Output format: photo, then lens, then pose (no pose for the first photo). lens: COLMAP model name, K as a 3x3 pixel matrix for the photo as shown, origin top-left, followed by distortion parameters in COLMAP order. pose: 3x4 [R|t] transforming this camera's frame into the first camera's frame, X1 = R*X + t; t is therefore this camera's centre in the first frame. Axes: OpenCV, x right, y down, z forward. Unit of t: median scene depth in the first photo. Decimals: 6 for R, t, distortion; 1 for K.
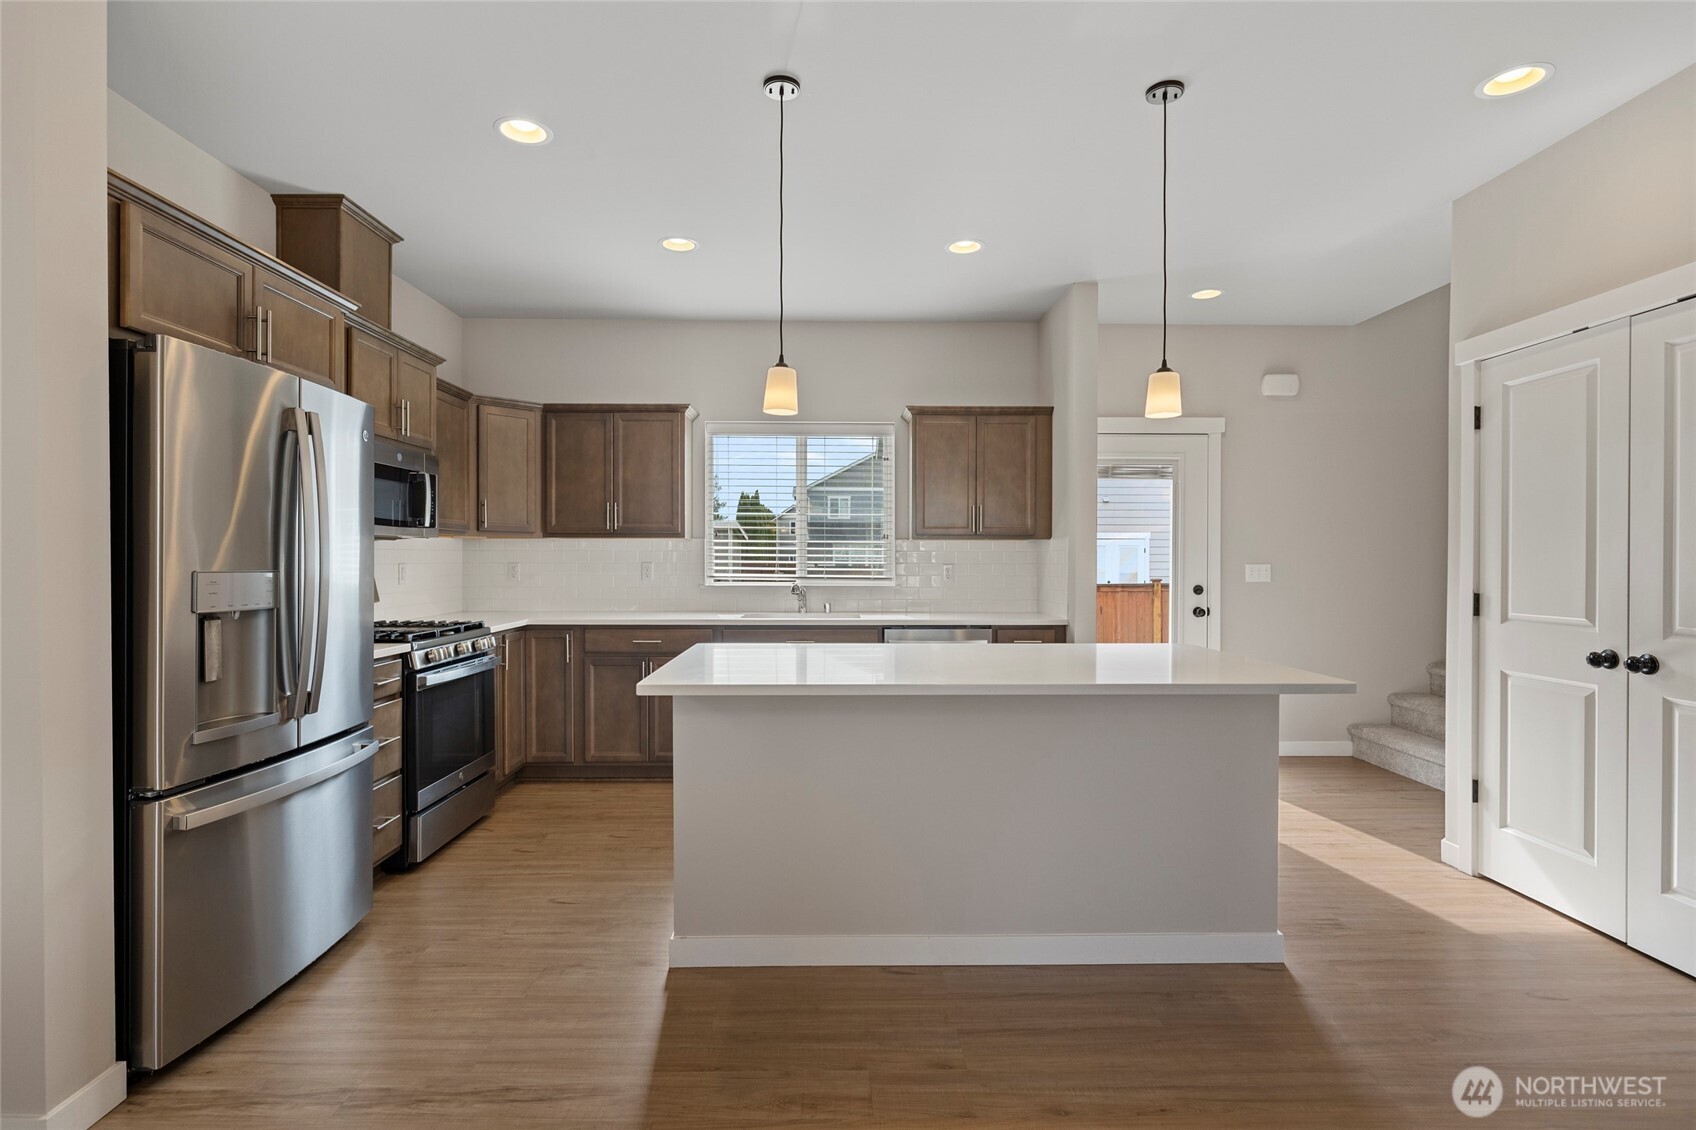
lens RADIAL K [[821.7, 0, 846.3], [0, 821.7, 564.4], [0, 0, 1]] dist [-0.001874, -0.000086]
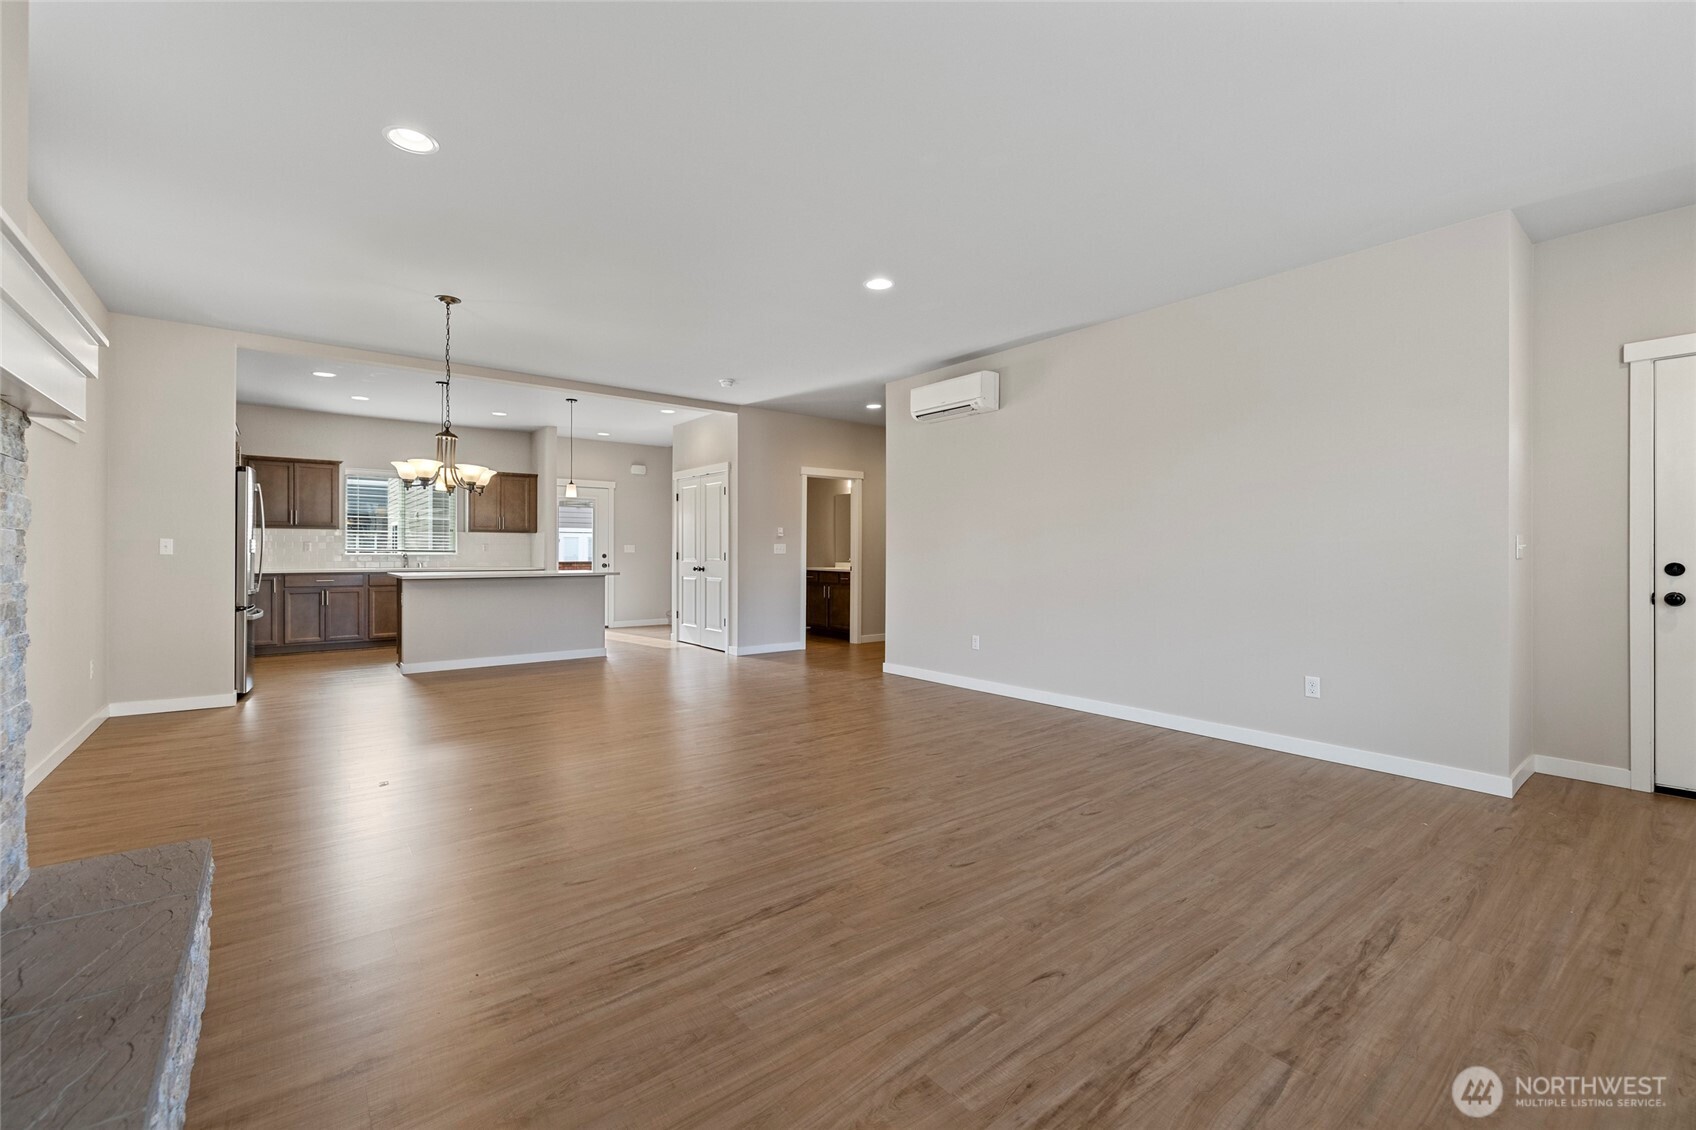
lens RADIAL K [[710.0, 0, 828.1], [0, 710.0, 548.2], [0, 0, 1]] dist [0.001881, -0.001191]
pose [[0.811515, 0.003172, 0.584322, -0.259173], [0.002245, 0.999961, -0.008546, 0.031931], [-0.584327, 0.008247, 0.811477, -1.131758]]
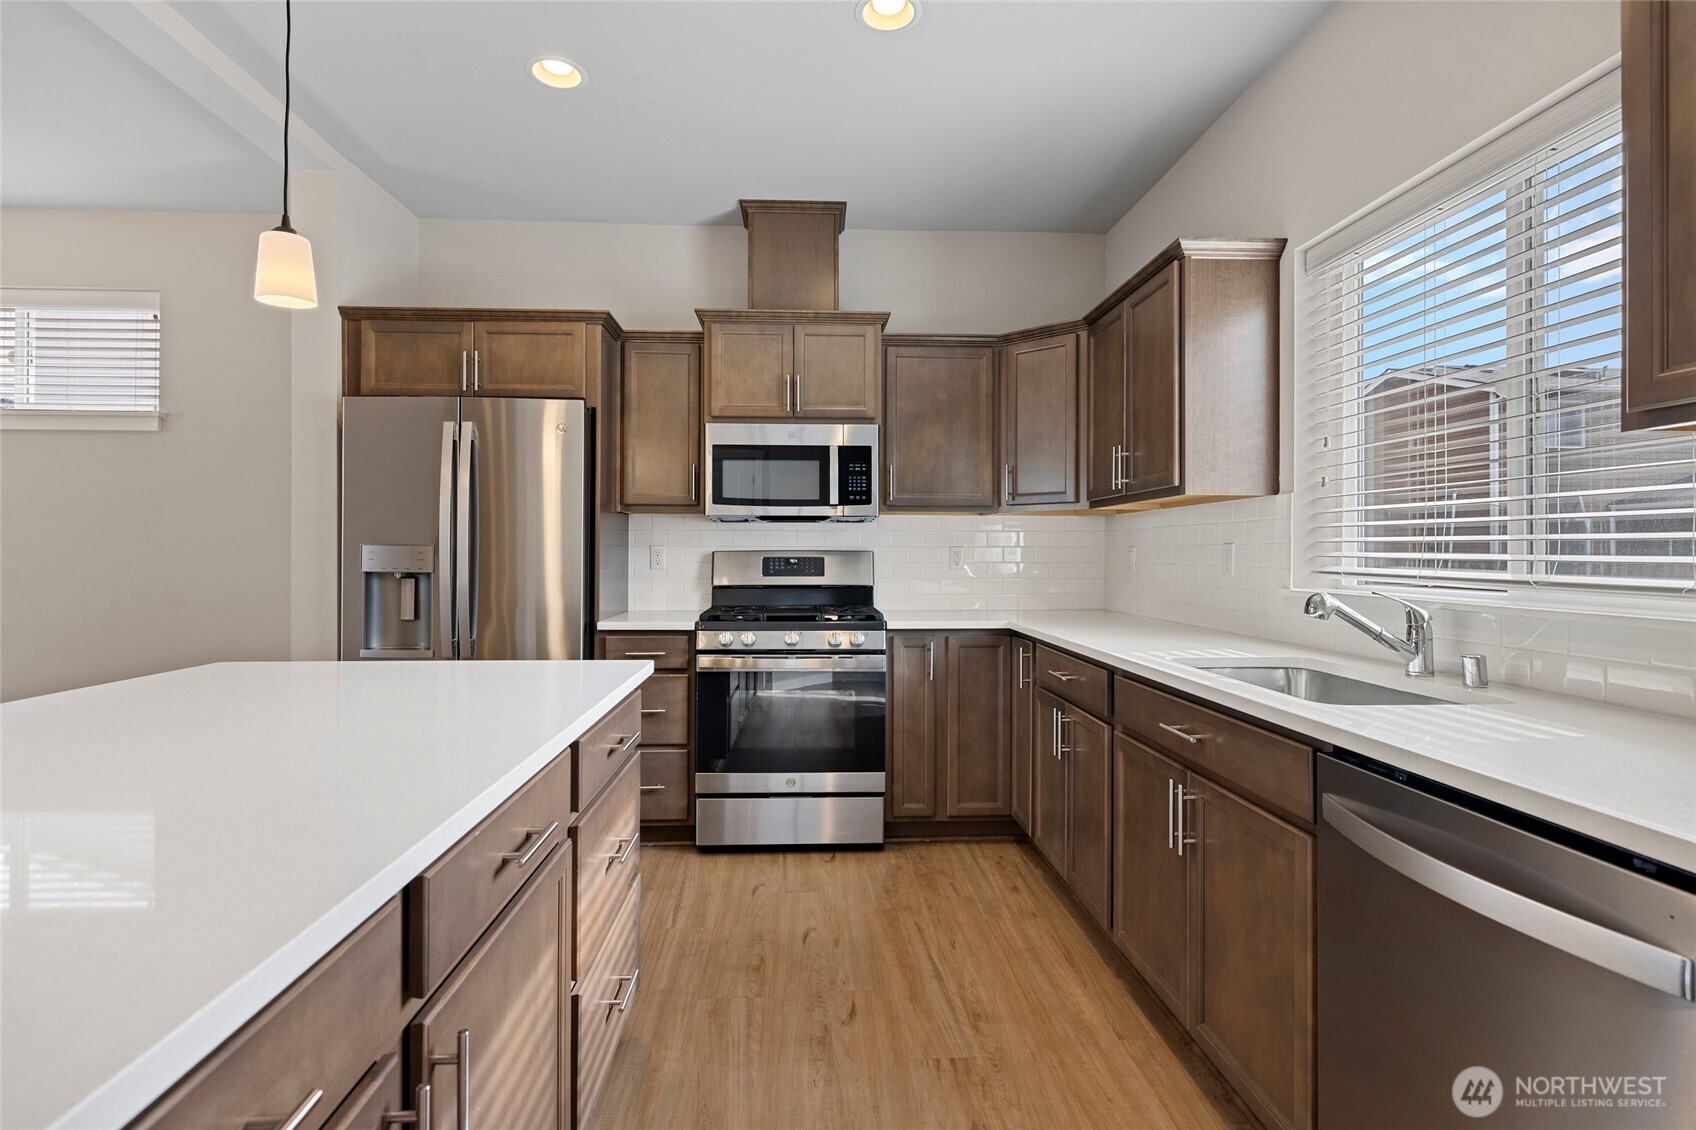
lens RADIAL K [[821.7, 0, 849.6], [0, 821.7, 548.3], [0, 0, 1]] dist [-0.001874, -0.000086]
pose [[0.034449, -0.007848, -0.999376, 0.345822], [-0.009836, 0.999918, -0.008192, 0.009183], [0.999358, 0.010112, 0.034369, 0.834671]]
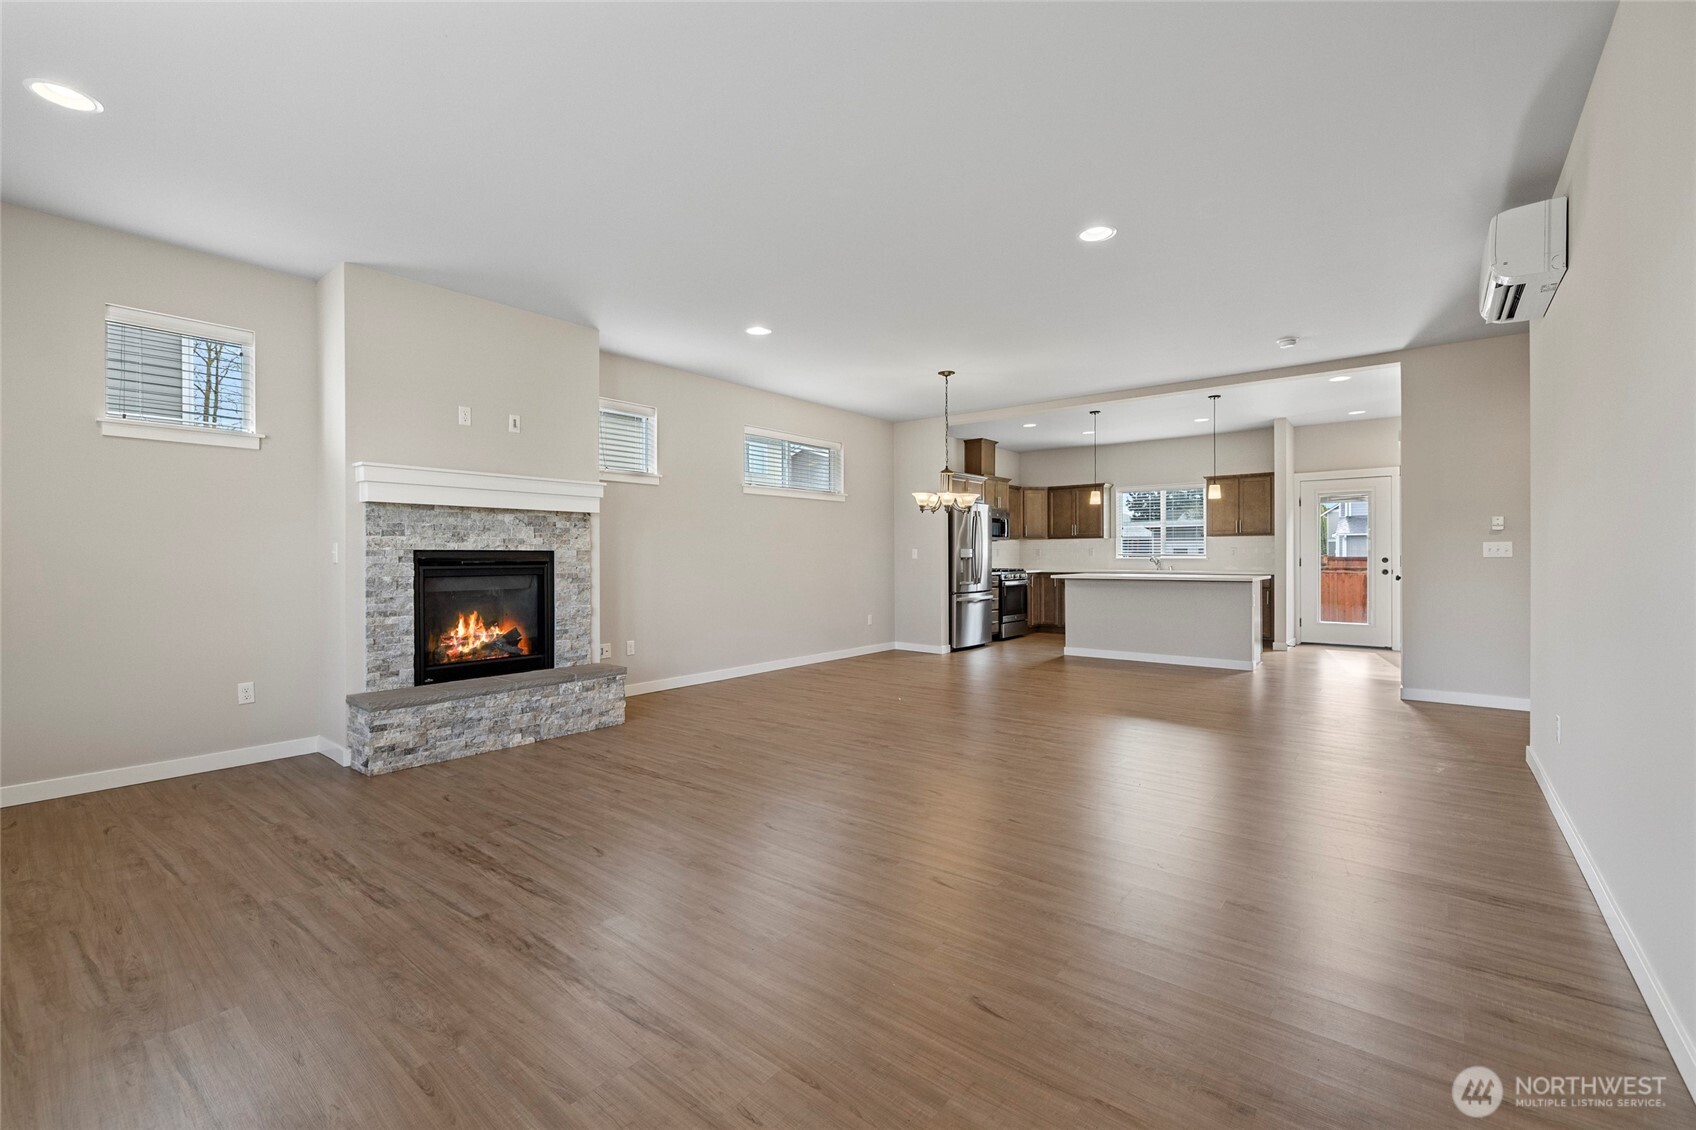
lens RADIAL K [[710.0, 0, 840.7], [0, 710.0, 564.8], [0, 0, 1]] dist [0.001881, -0.001191]
pose [[0.757302, 0.003656, -0.653054, 0.634312], [0.001445, 0.999972, 0.007274, 0.032597], [0.653063, -0.006452, 0.757276, -1.186743]]
